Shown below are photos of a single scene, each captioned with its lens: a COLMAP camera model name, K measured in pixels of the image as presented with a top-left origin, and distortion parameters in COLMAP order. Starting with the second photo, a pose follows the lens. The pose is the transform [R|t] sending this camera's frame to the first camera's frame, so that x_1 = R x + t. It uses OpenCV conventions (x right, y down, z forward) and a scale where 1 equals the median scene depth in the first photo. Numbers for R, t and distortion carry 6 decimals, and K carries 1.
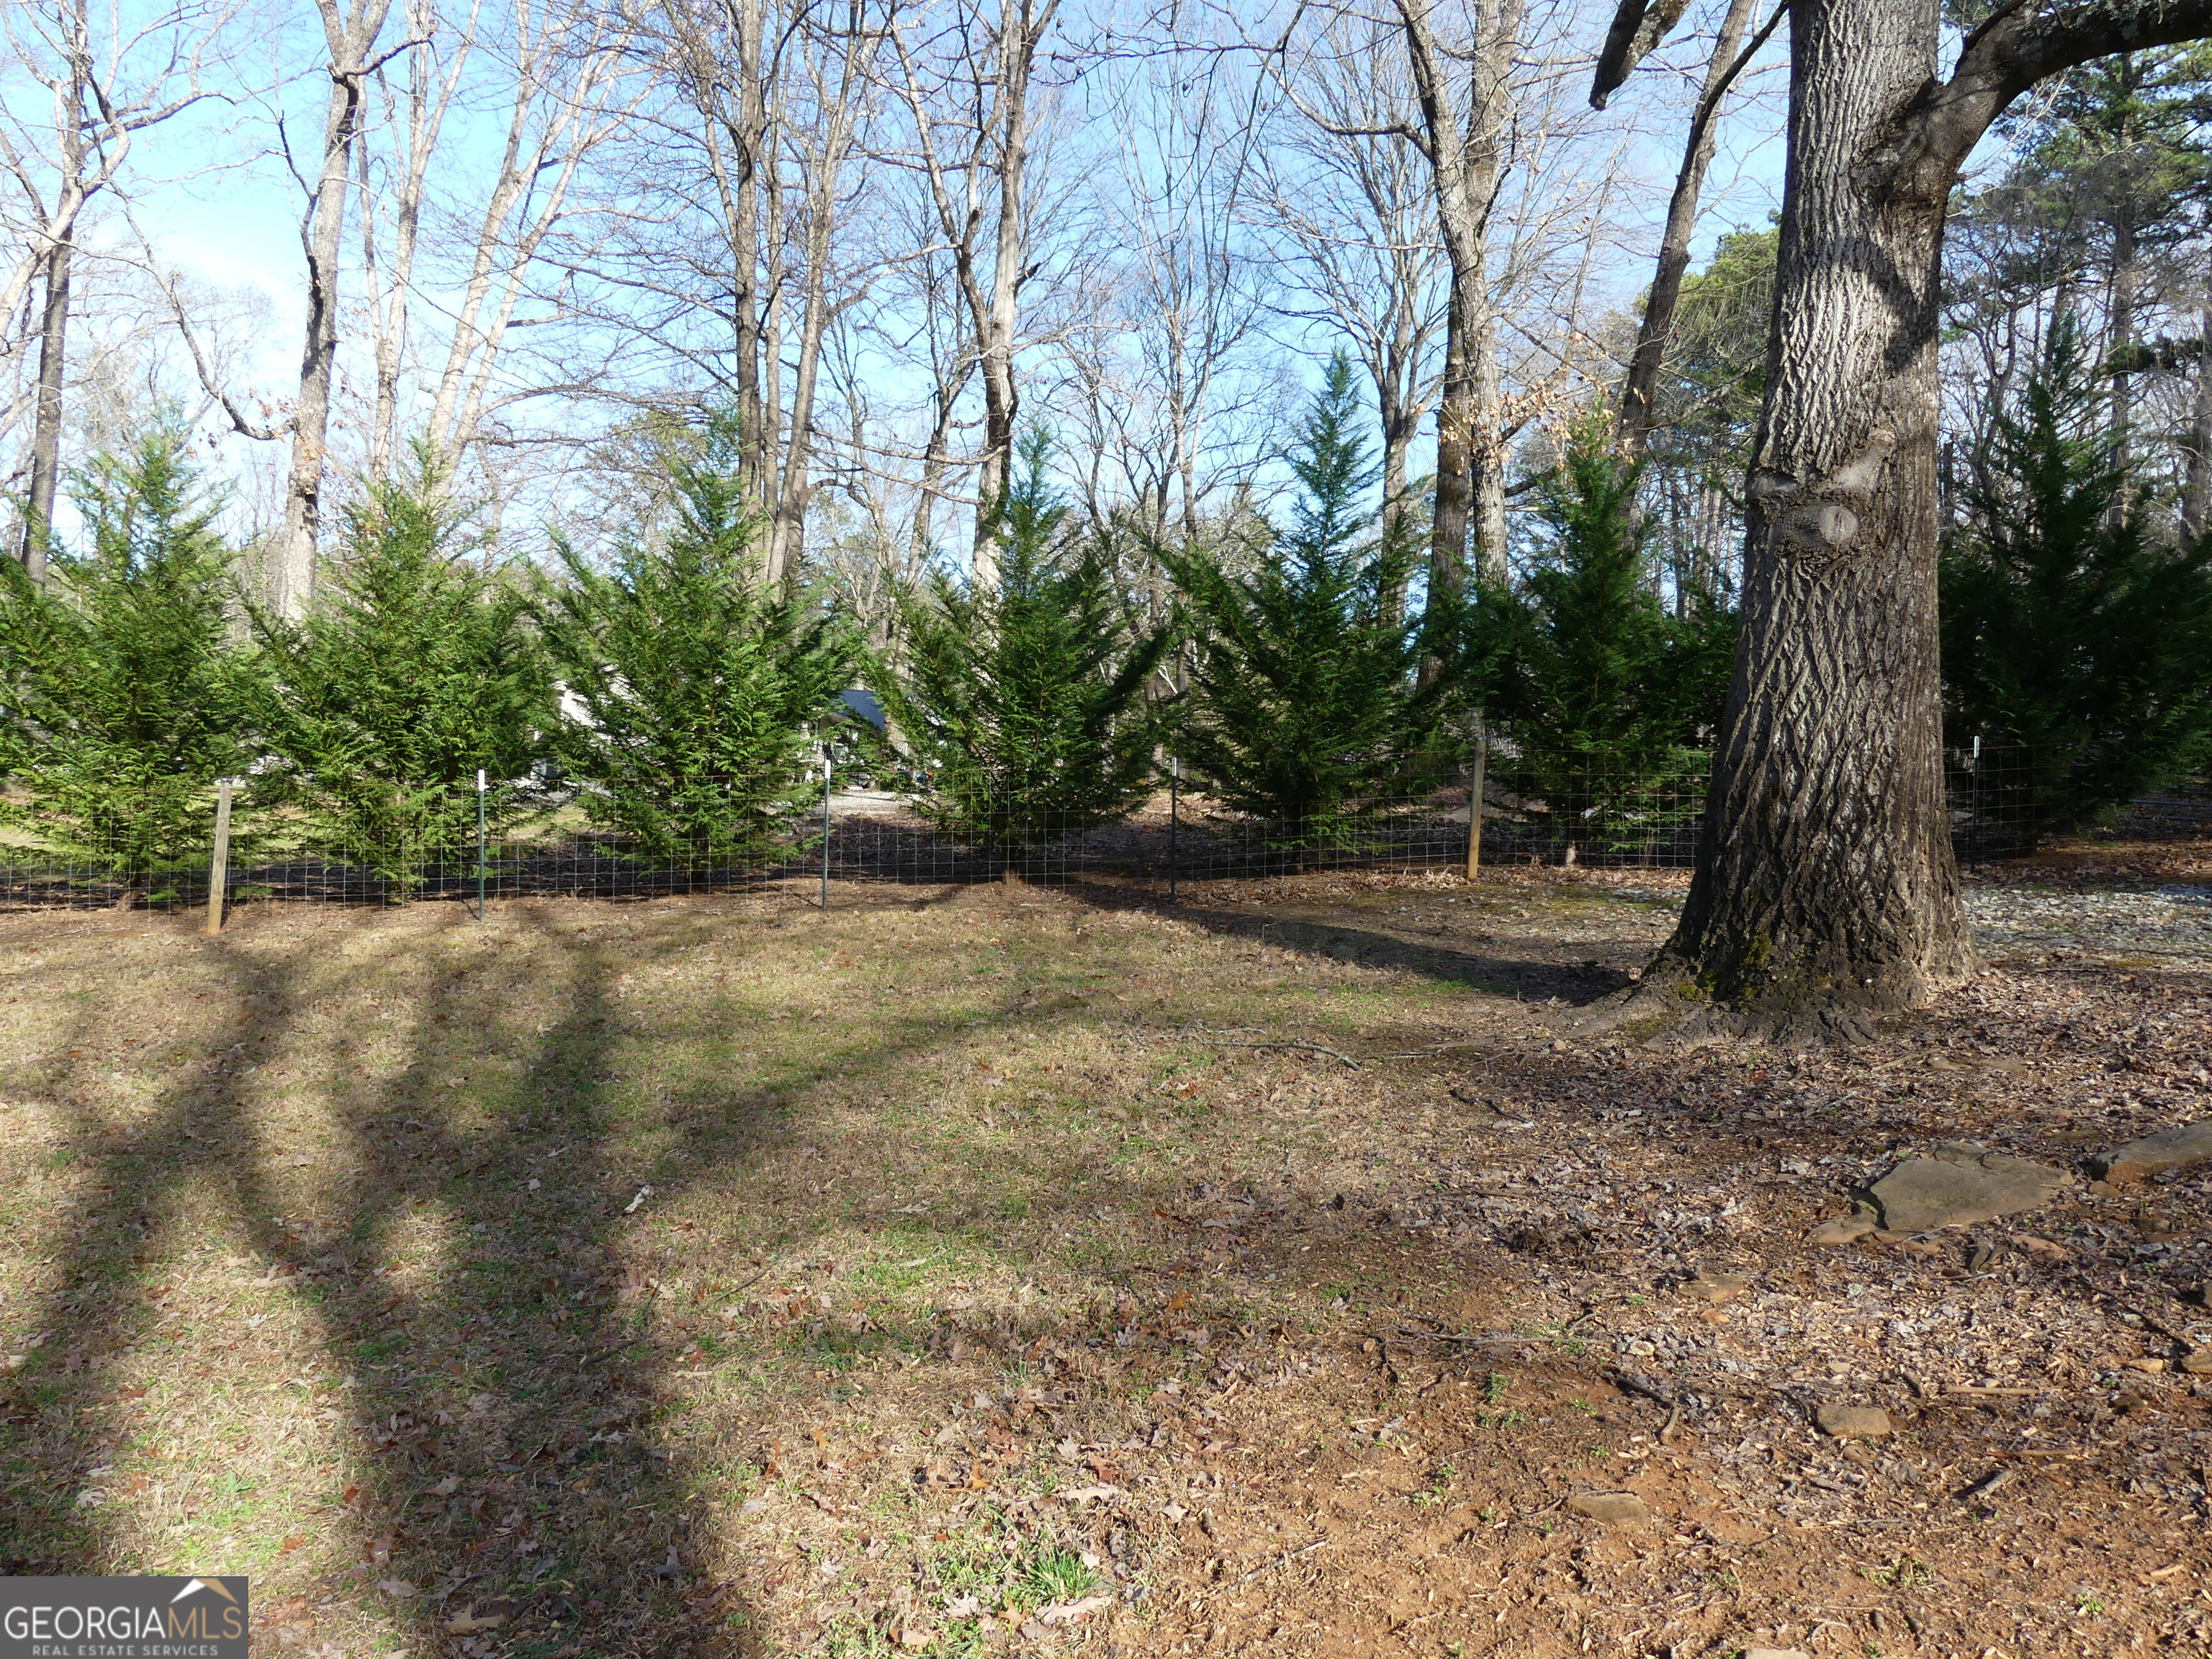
lens RADIAL K [[1643.3, 0, 1106.5], [0, 1643.3, 831.3], [0, 0, 1]] dist [-0.027209, 0.023221]
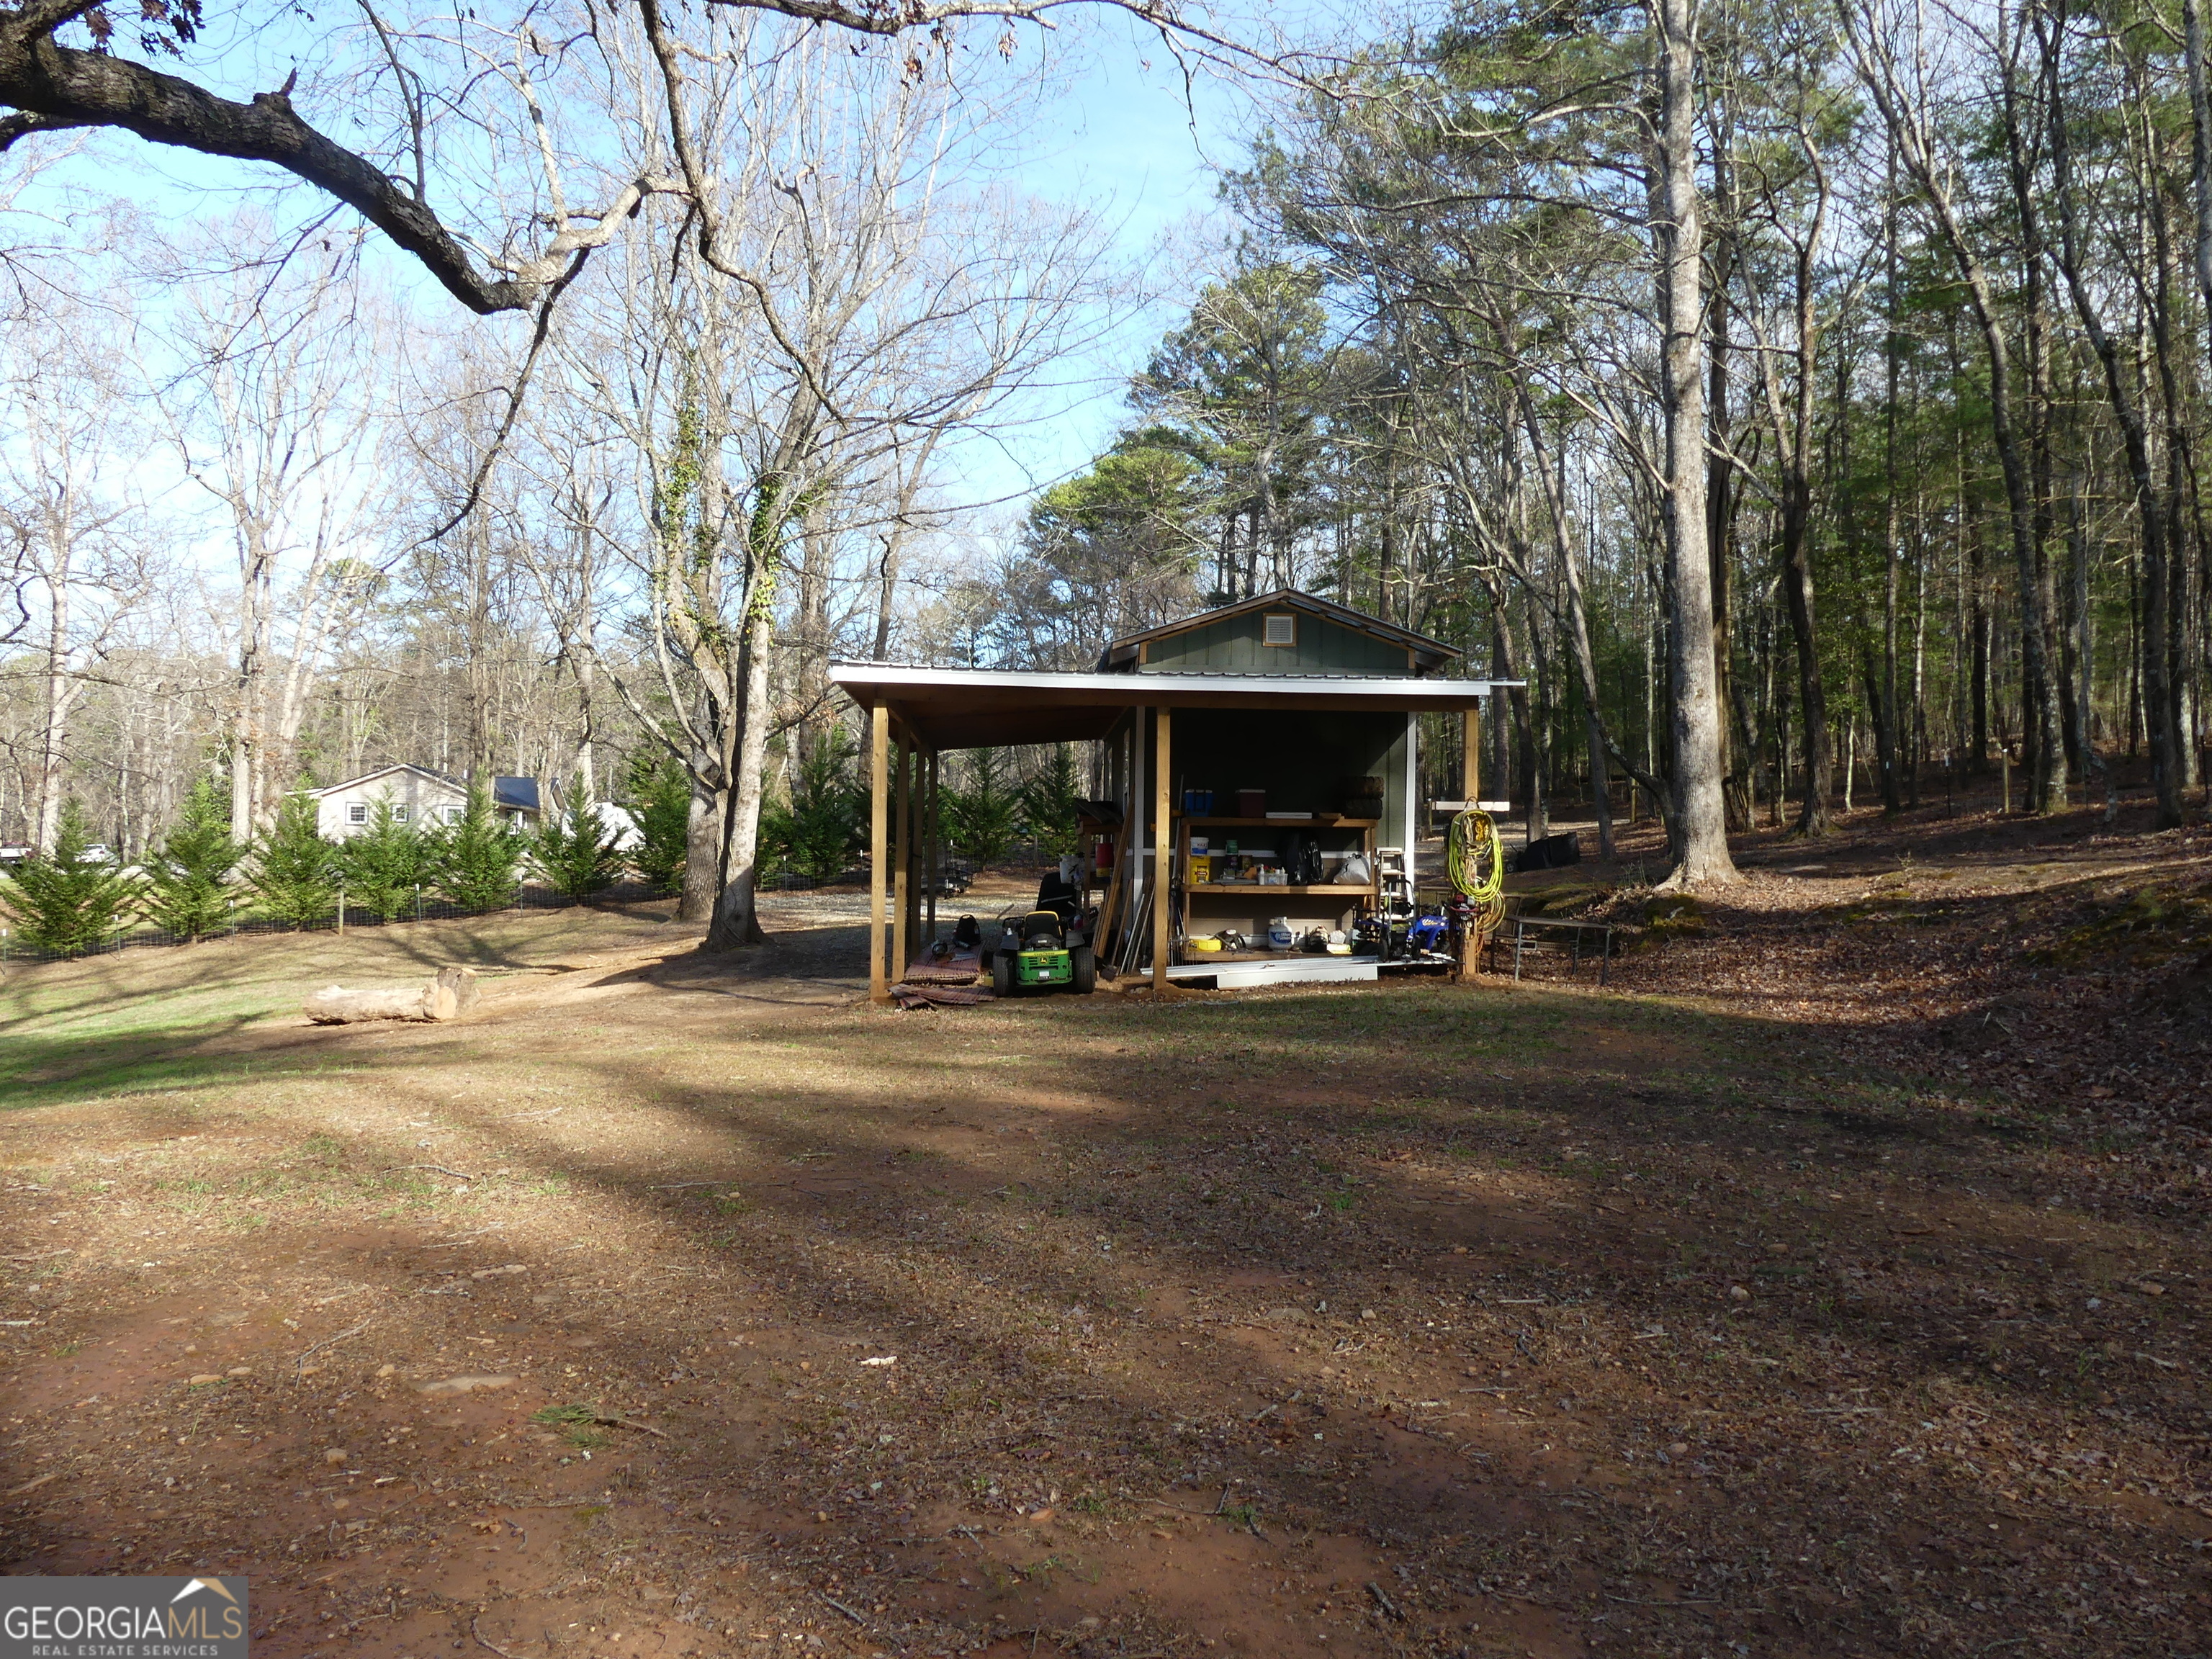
lens RADIAL K [[1643.3, 0, 1103.7], [0, 1643.3, 827.9], [0, 0, 1]] dist [-0.027209, 0.023221]
pose [[0.978758, -0.047822, 0.199365, 0.353598], [0.049574, 0.998763, -0.003801, -0.068123], [-0.198936, 0.013603, 0.979918, -2.648774]]
